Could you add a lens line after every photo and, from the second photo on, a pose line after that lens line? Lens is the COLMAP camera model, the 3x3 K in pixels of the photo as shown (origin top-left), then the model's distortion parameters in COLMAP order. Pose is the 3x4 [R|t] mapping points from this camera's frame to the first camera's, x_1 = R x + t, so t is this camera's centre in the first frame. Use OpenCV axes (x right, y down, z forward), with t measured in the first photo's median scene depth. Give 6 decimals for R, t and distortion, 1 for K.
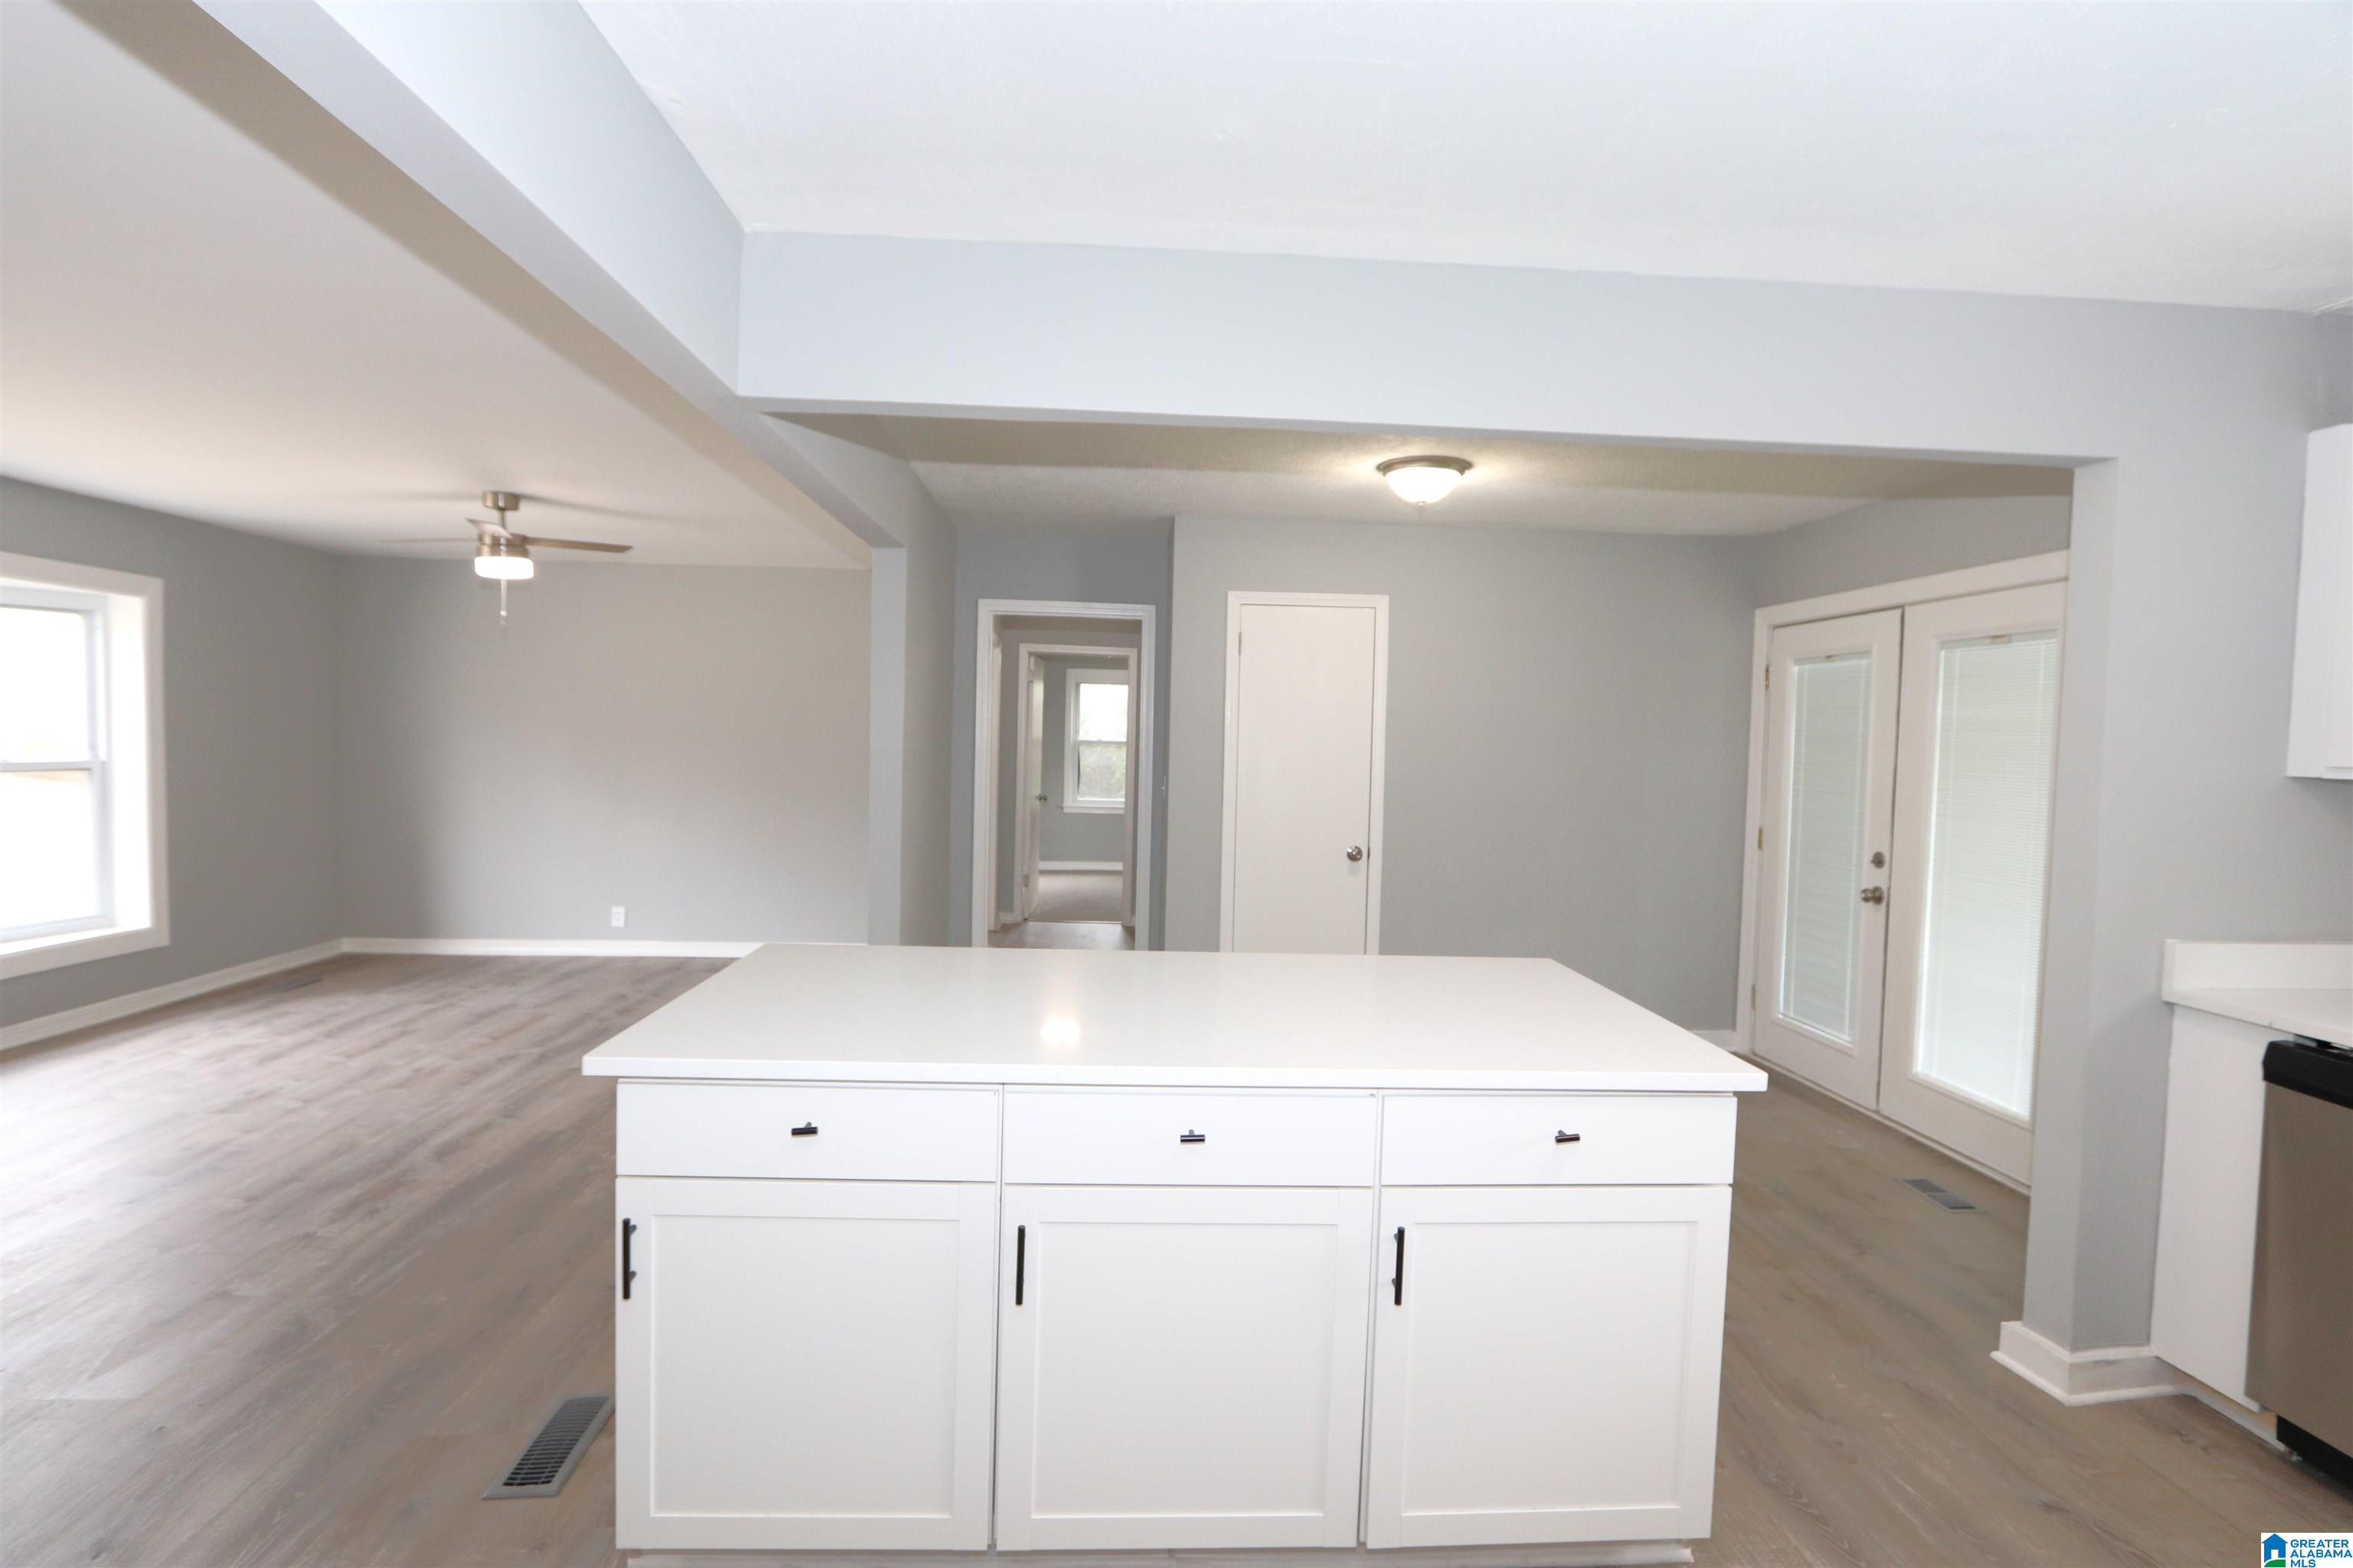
lens RADIAL K [[1159.6, 0, 1137.7], [0, 1159.6, 791.0], [0, 0, 1]] dist [-0.009891, -0.000155]
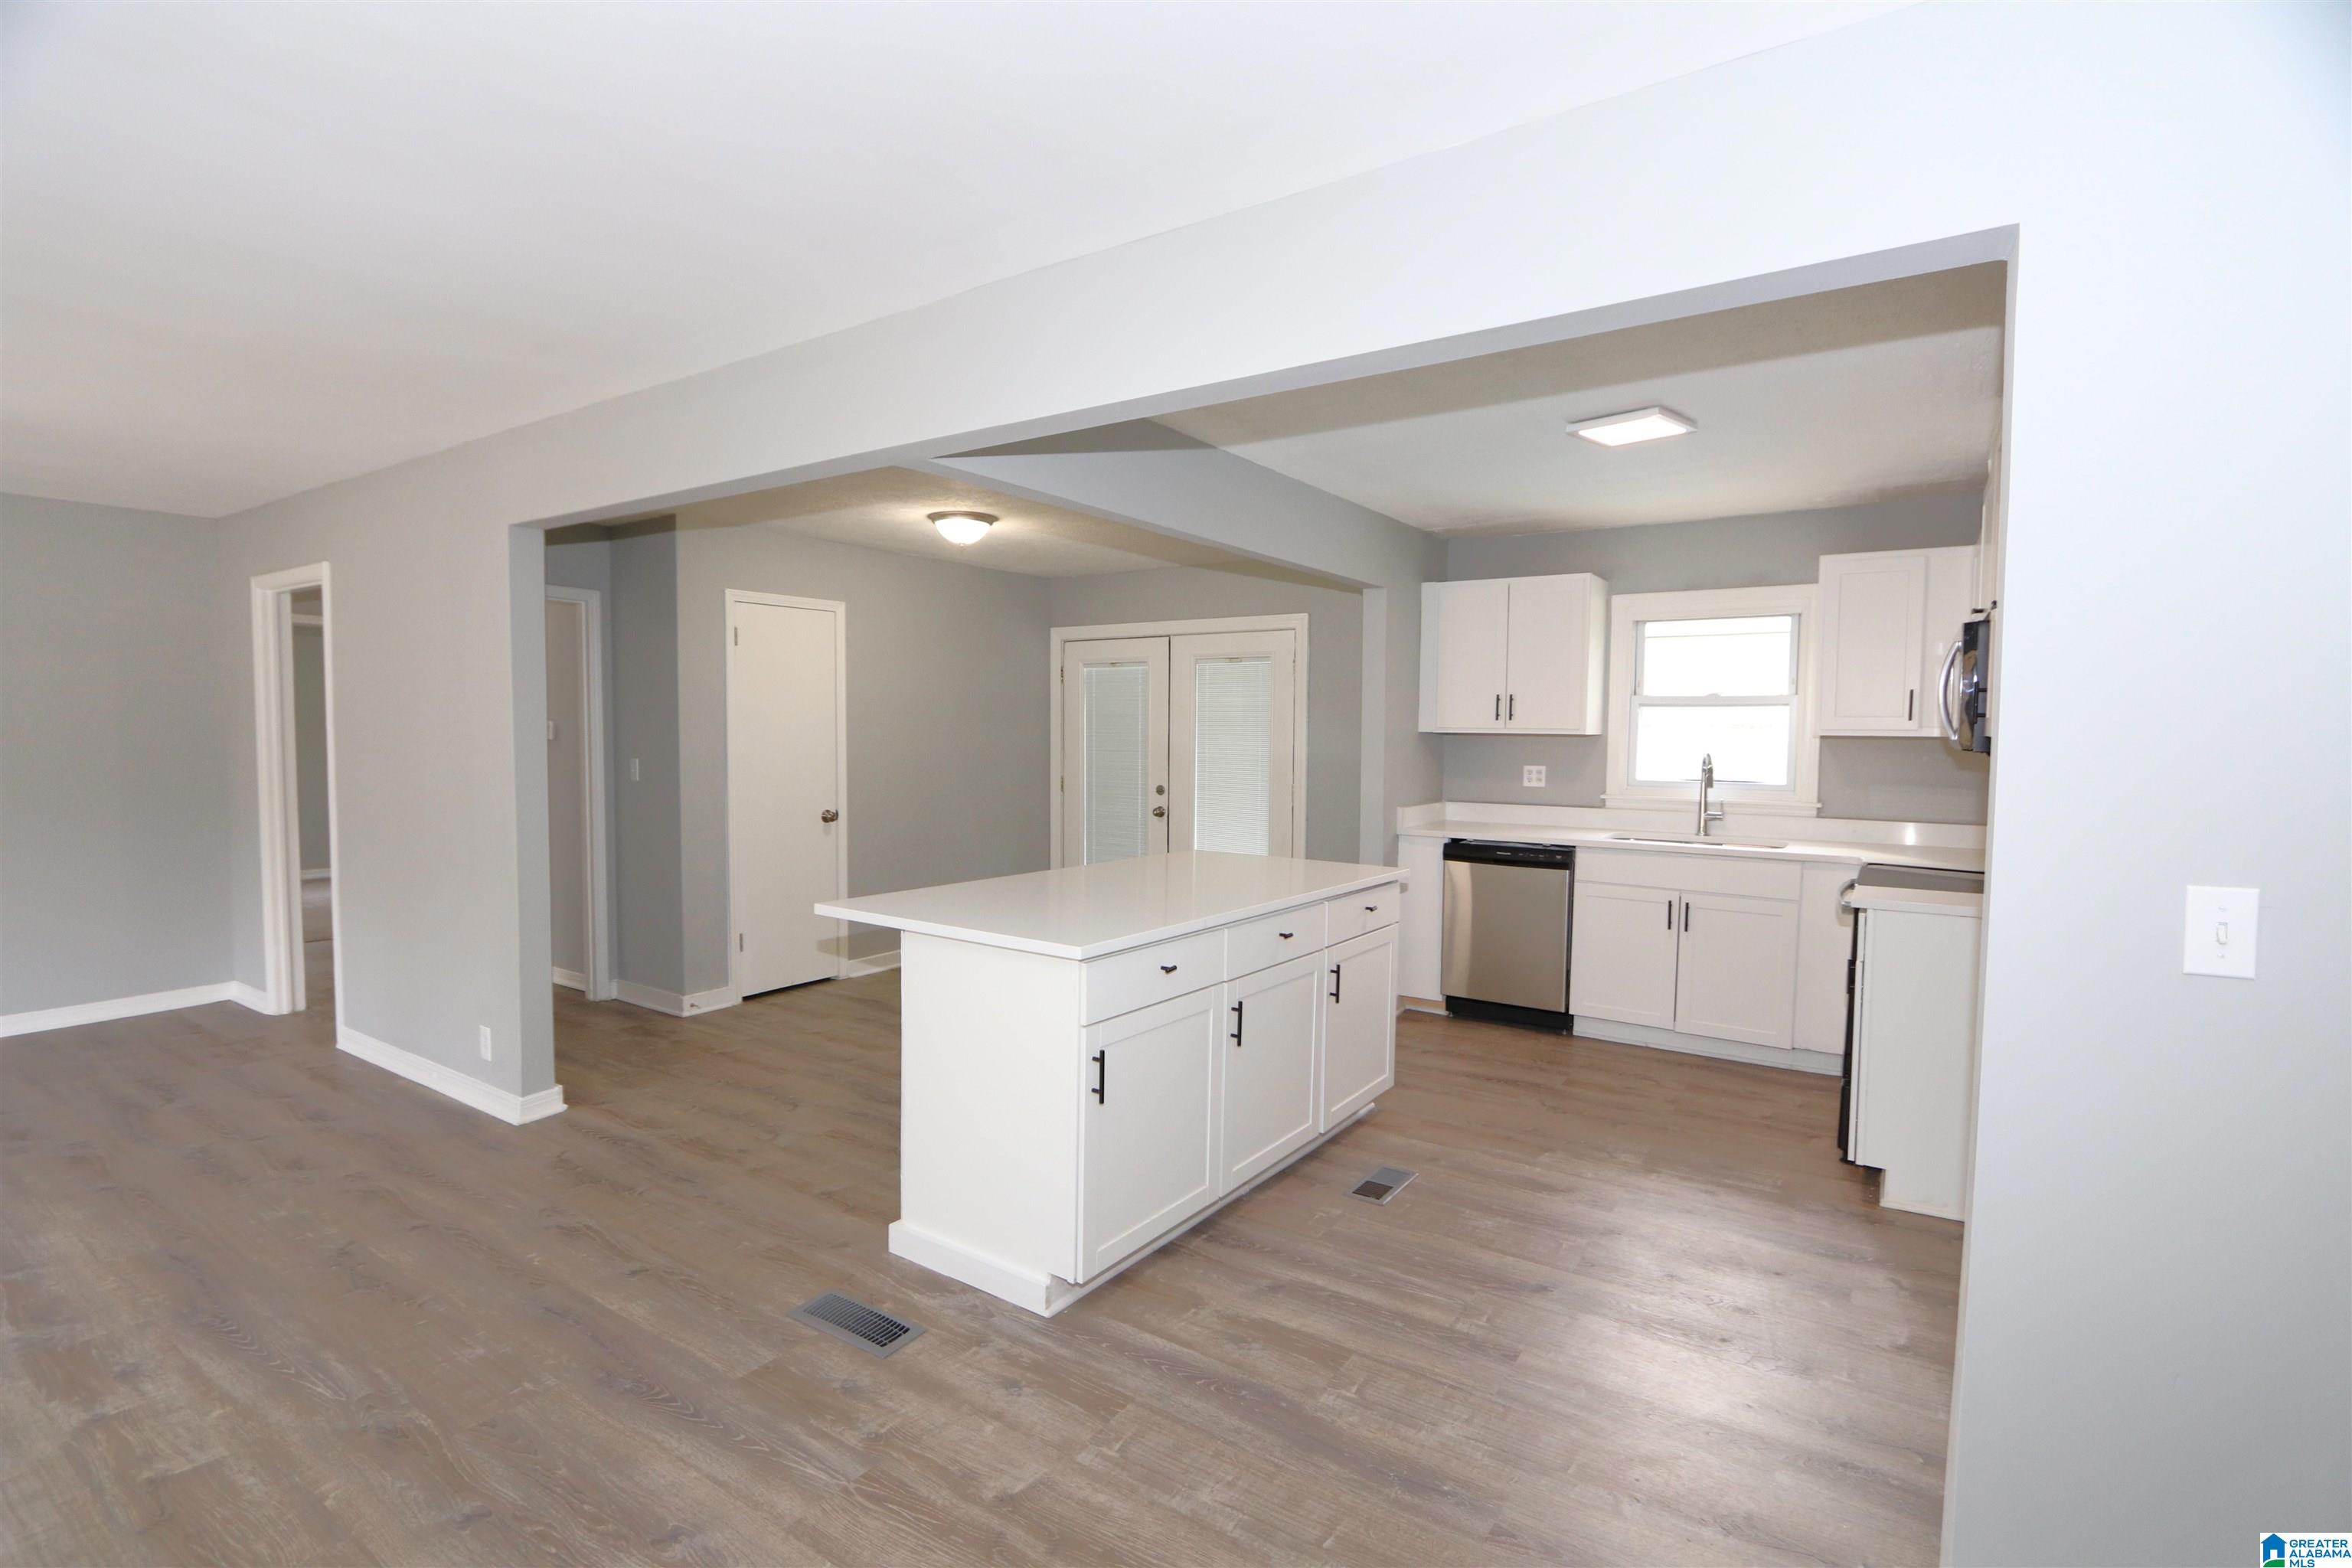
lens RADIAL K [[1159.1, 0, 1137.2], [0, 1159.1, 791.0], [0, 0, 1]] dist [-0.009891, -0.000155]
pose [[0.609850, -0.062312, 0.790063, -0.680384], [0.045162, 0.998017, 0.043852, -0.012549], [-0.791229, 0.008937, 0.611455, 0.020153]]
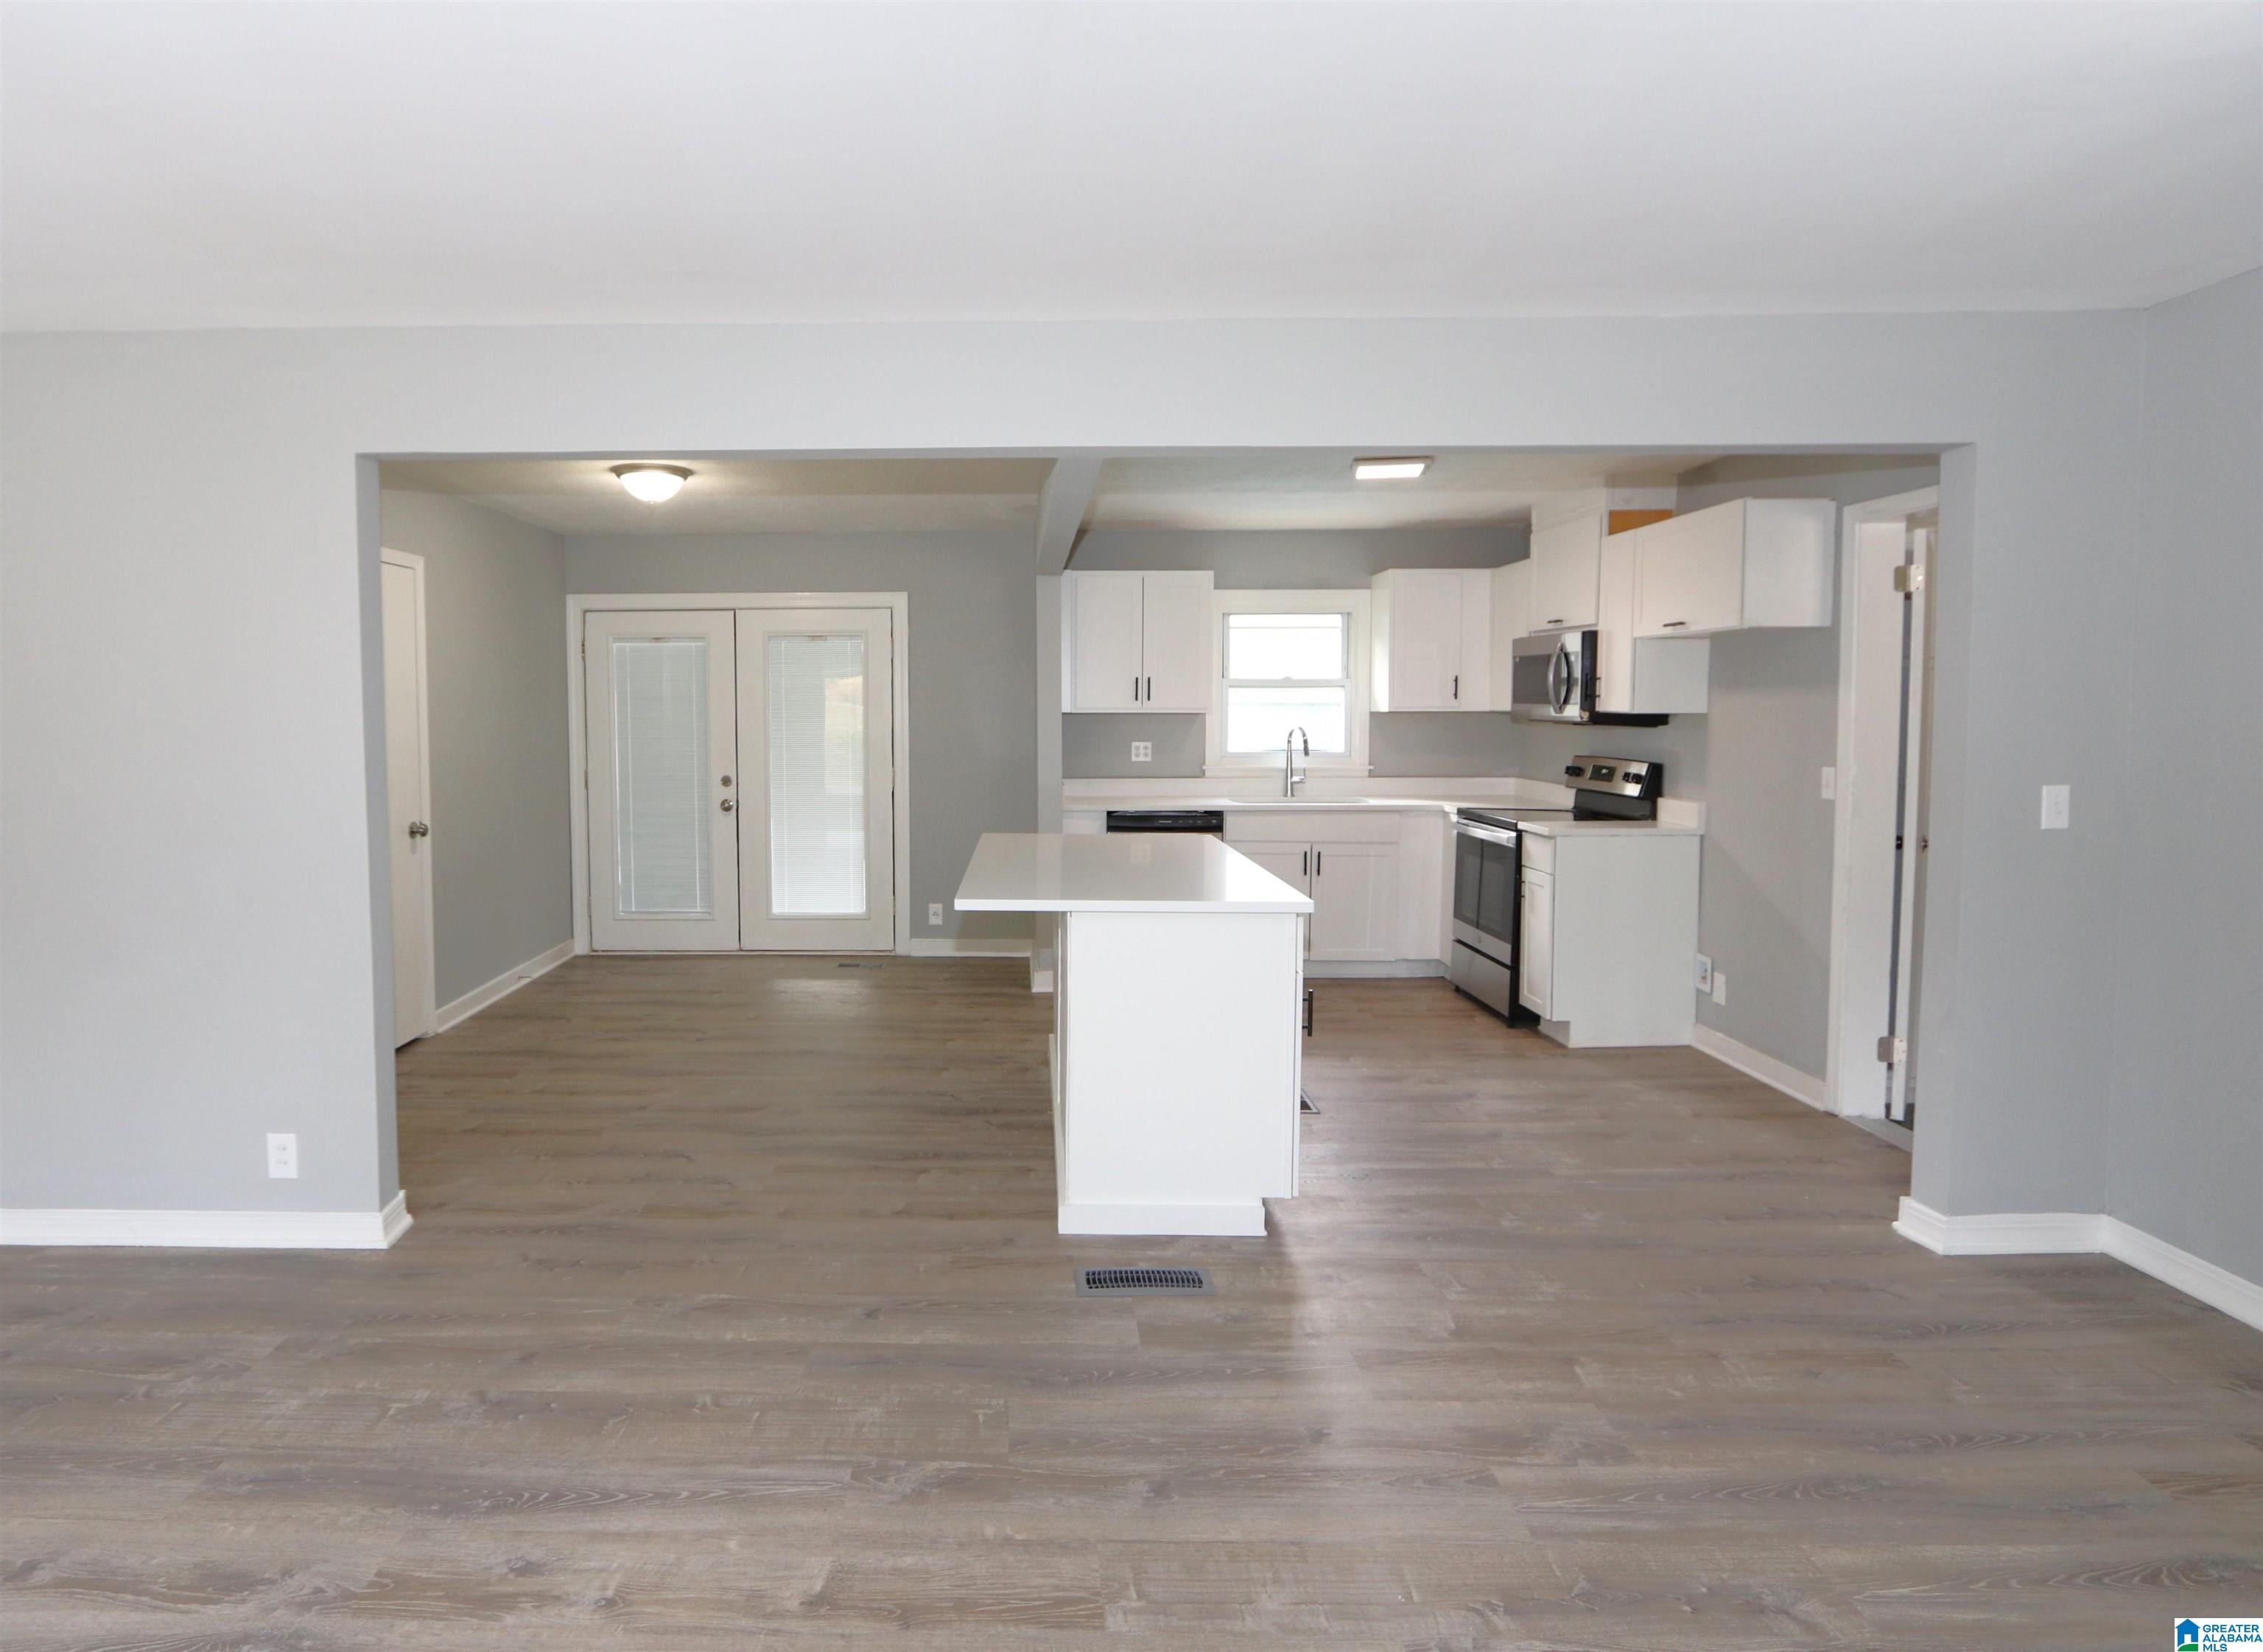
lens RADIAL K [[1348.8, 0, 981.4], [0, 1348.8, 803.5], [0, 0, 1]] dist [-0.013223, 0.000441]
pose [[0.044232, -0.094801, 0.994513, -1.055234], [0.052673, 0.994324, 0.092440, -0.053350], [-0.997632, 0.048296, 0.048974, 0.595719]]
